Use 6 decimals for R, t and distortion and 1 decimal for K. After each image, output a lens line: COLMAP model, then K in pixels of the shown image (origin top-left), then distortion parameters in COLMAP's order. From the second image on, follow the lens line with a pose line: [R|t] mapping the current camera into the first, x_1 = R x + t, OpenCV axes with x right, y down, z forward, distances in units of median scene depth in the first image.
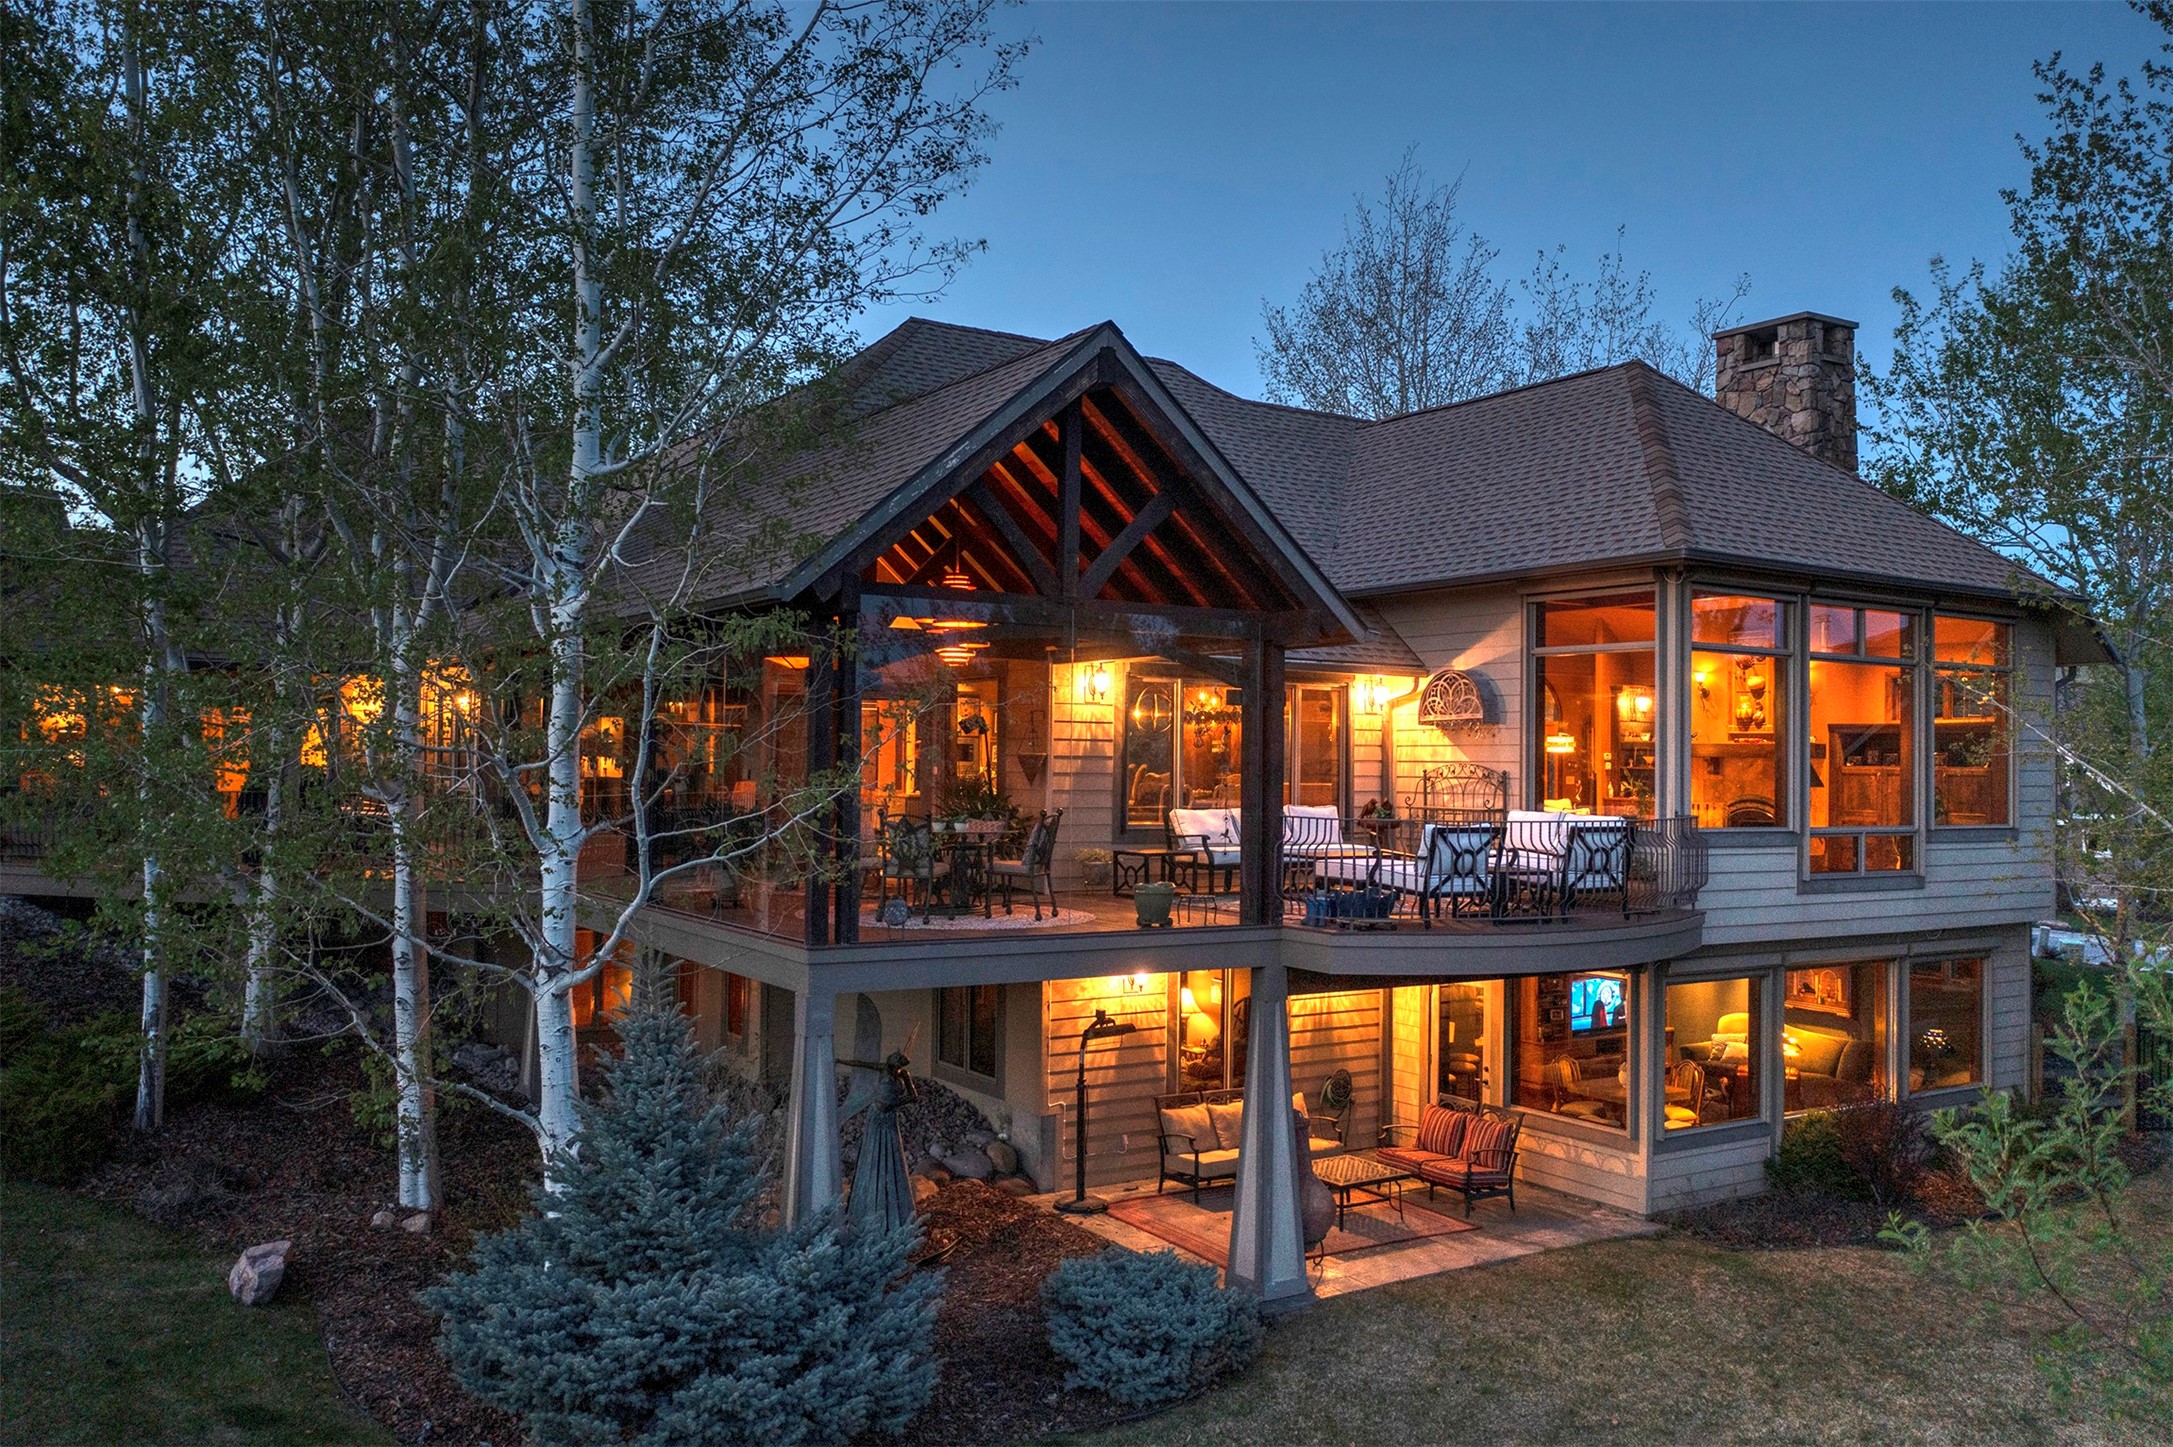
lens RADIAL K [[1708.6, 0, 1086.5], [0, 1708.6, 723.5], [0, 0, 1]] dist [-0.023438, 0.010187]
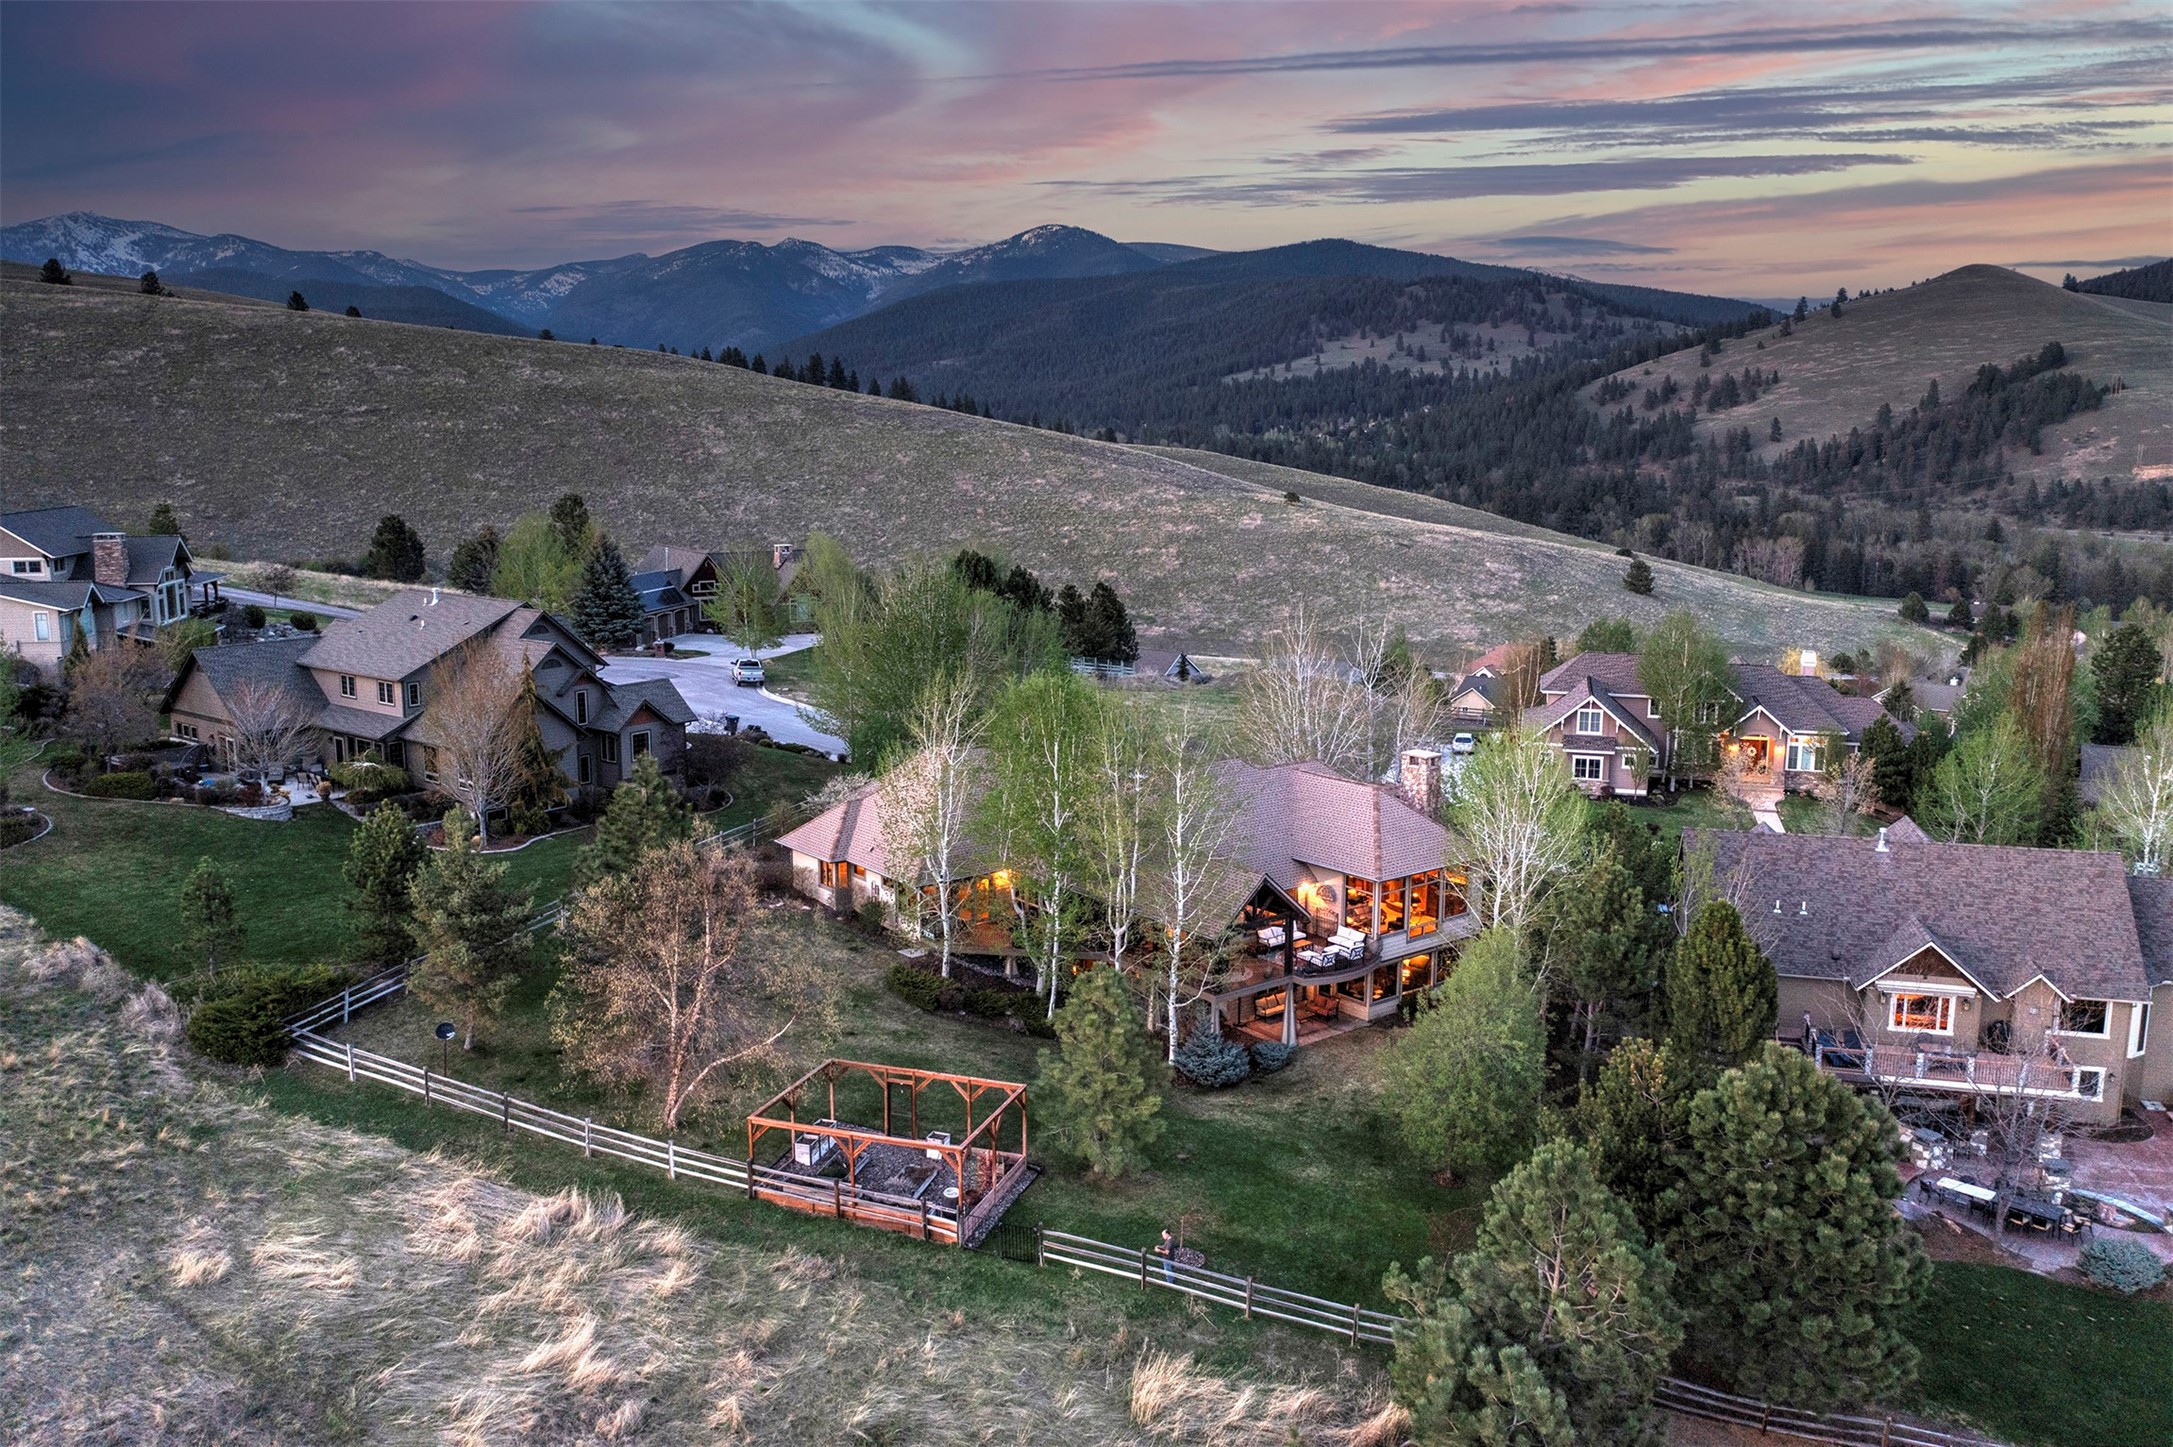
lens RADIAL K [[1708.6, 0, 1086.5], [0, 1708.6, 723.5], [0, 0, 1]] dist [-0.023438, 0.010187]
pose [[0.994460, -0.028572, 0.101159, -0.804475], [0.007630, 0.979433, 0.201627, -1.338697], [-0.104840, -0.199738, 0.974224, -3.018841]]
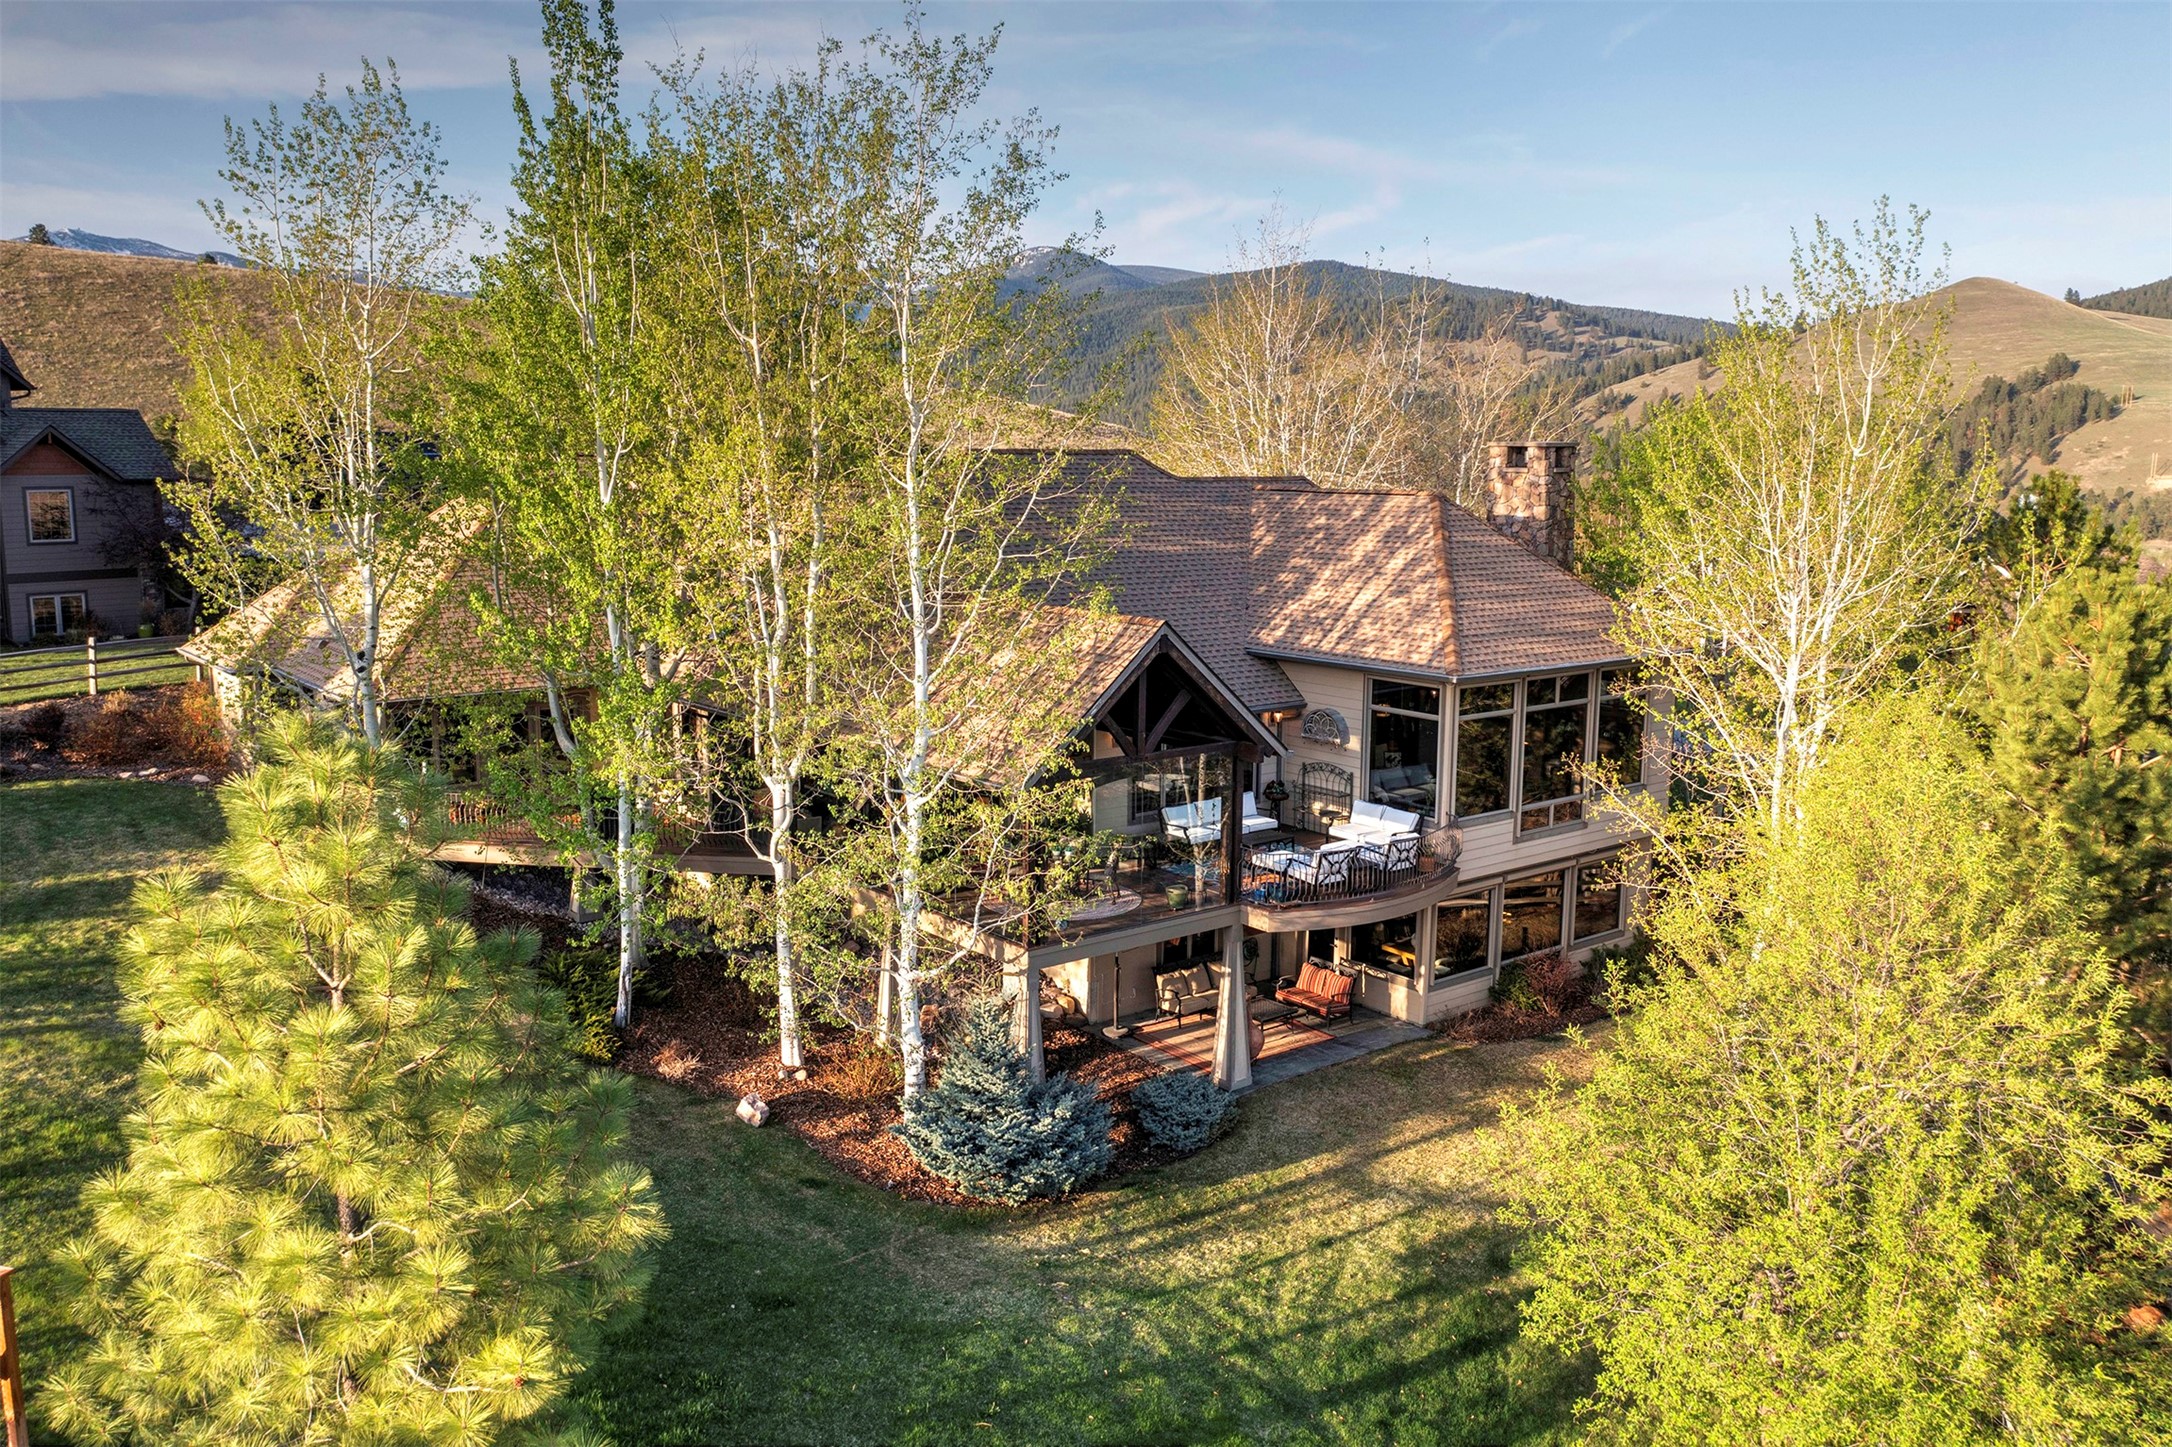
lens RADIAL K [[1707.8, 0, 1086.0], [0, 1707.8, 723.5], [0, 0, 1]] dist [-0.023438, 0.010187]
pose [[0.994038, -0.023380, 0.106497, -0.219847], [0.003008, 0.982248, 0.187562, -0.375027], [-0.108991, -0.186124, 0.976462, -0.692752]]
